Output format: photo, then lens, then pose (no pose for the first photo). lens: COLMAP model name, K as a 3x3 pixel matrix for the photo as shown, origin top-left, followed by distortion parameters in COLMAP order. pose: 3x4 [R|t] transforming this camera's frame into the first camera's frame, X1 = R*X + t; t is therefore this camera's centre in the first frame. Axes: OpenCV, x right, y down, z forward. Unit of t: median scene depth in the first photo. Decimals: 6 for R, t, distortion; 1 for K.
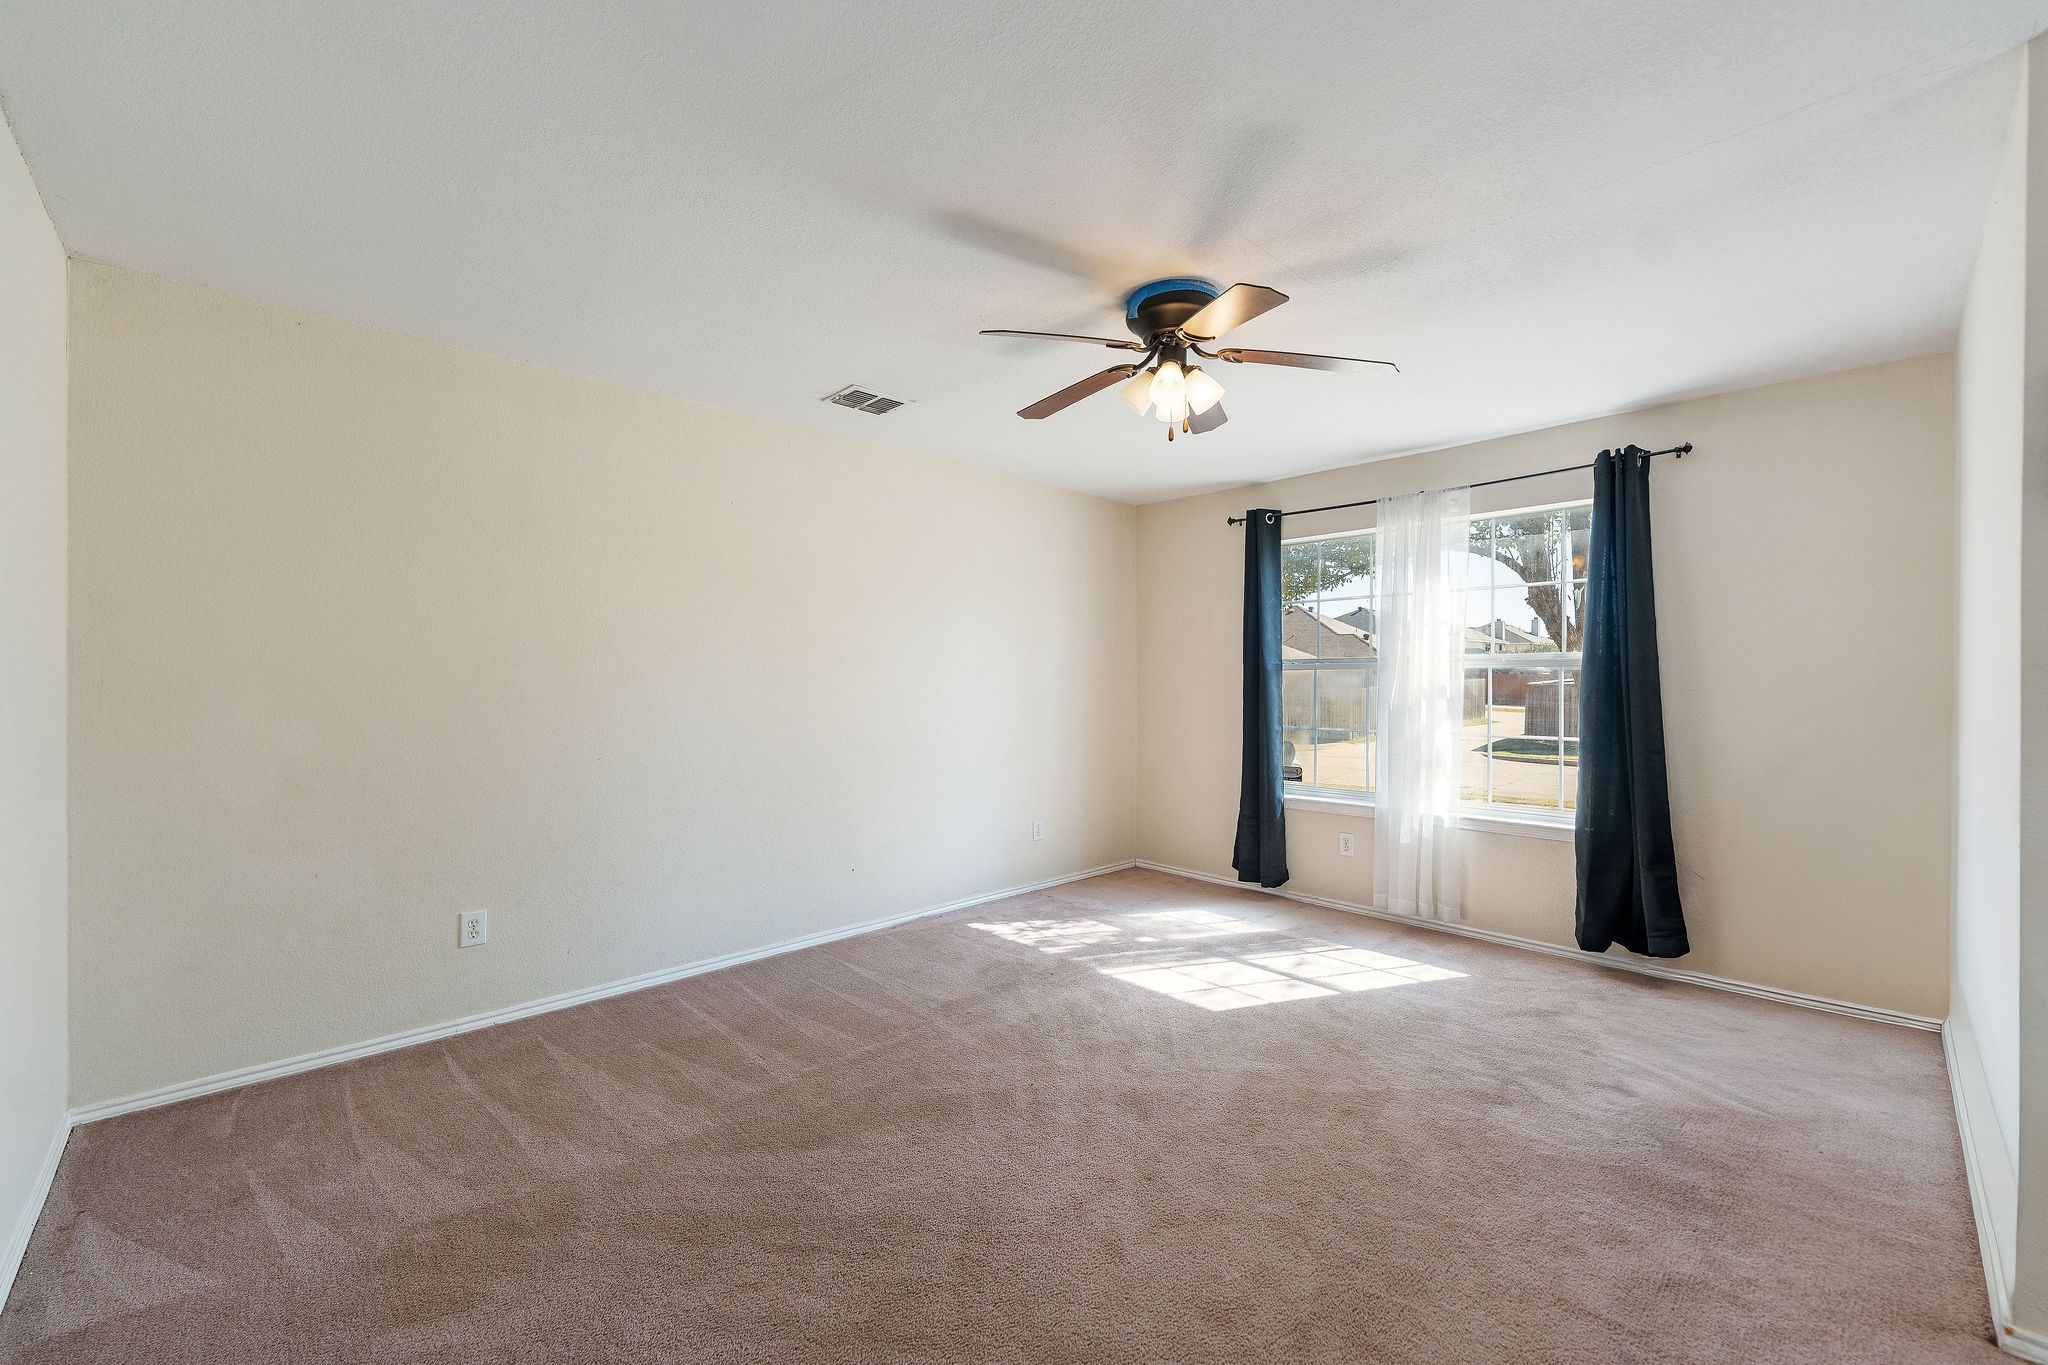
lens RADIAL K [[823.1, 0, 1029.2], [0, 823.1, 691.4], [0, 0, 1]] dist [-0.002120, -0.000163]
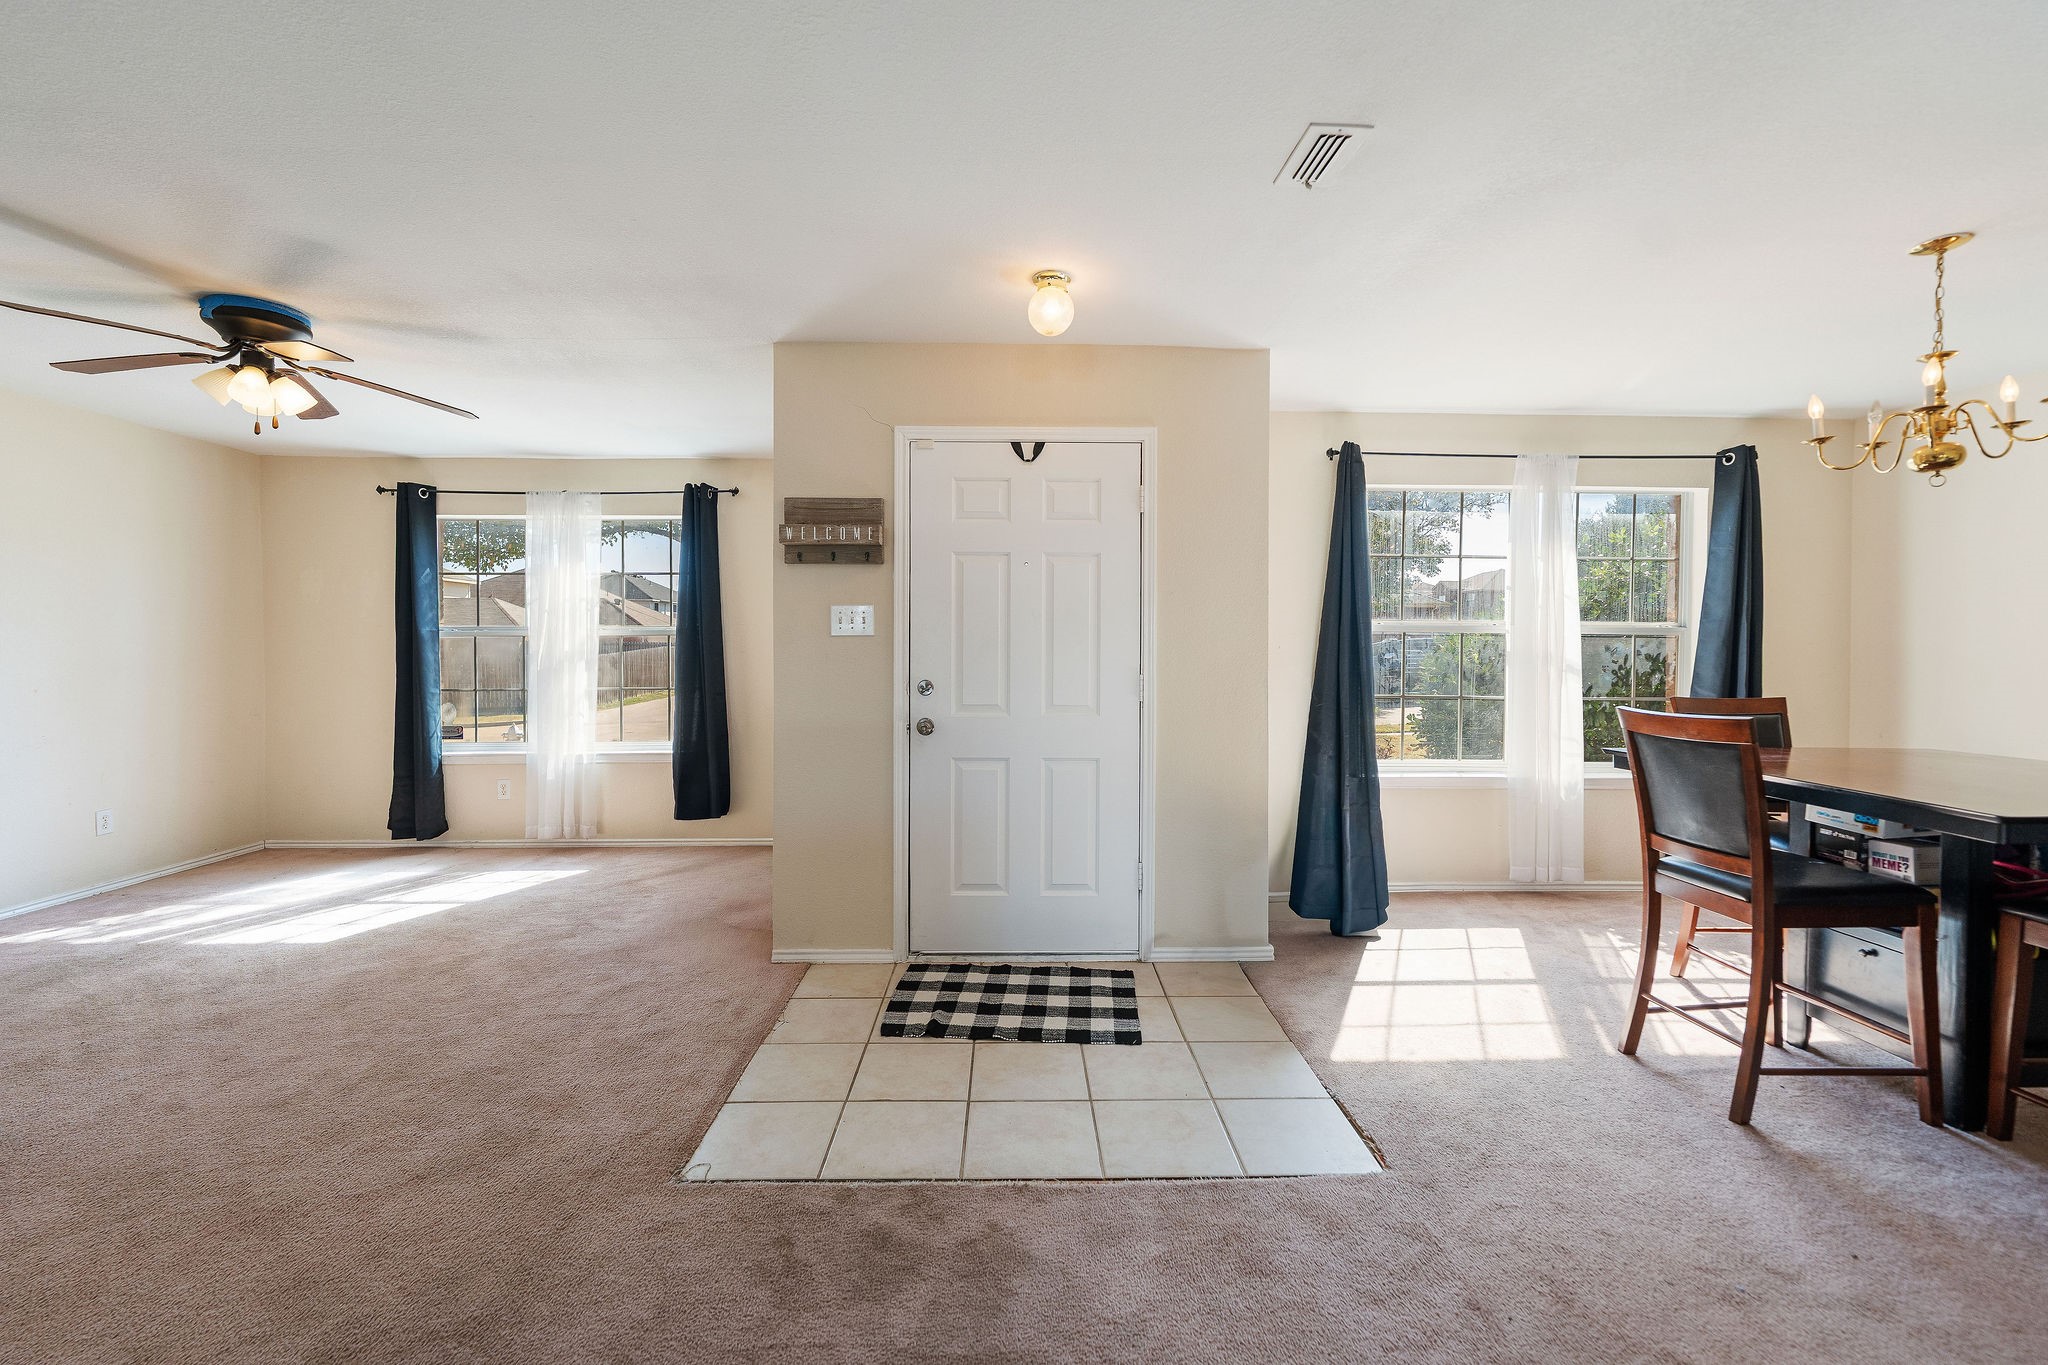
lens RADIAL K [[841.8, 0, 1029.4], [0, 841.8, 658.0], [0, 0, 1]] dist [-0.000834, 0.000321]
pose [[0.675214, -0.012234, 0.737520, 0.023899], [0.012094, 0.999912, 0.005514, 0.007254], [-0.737523, 0.005197, 0.675303, -0.417254]]
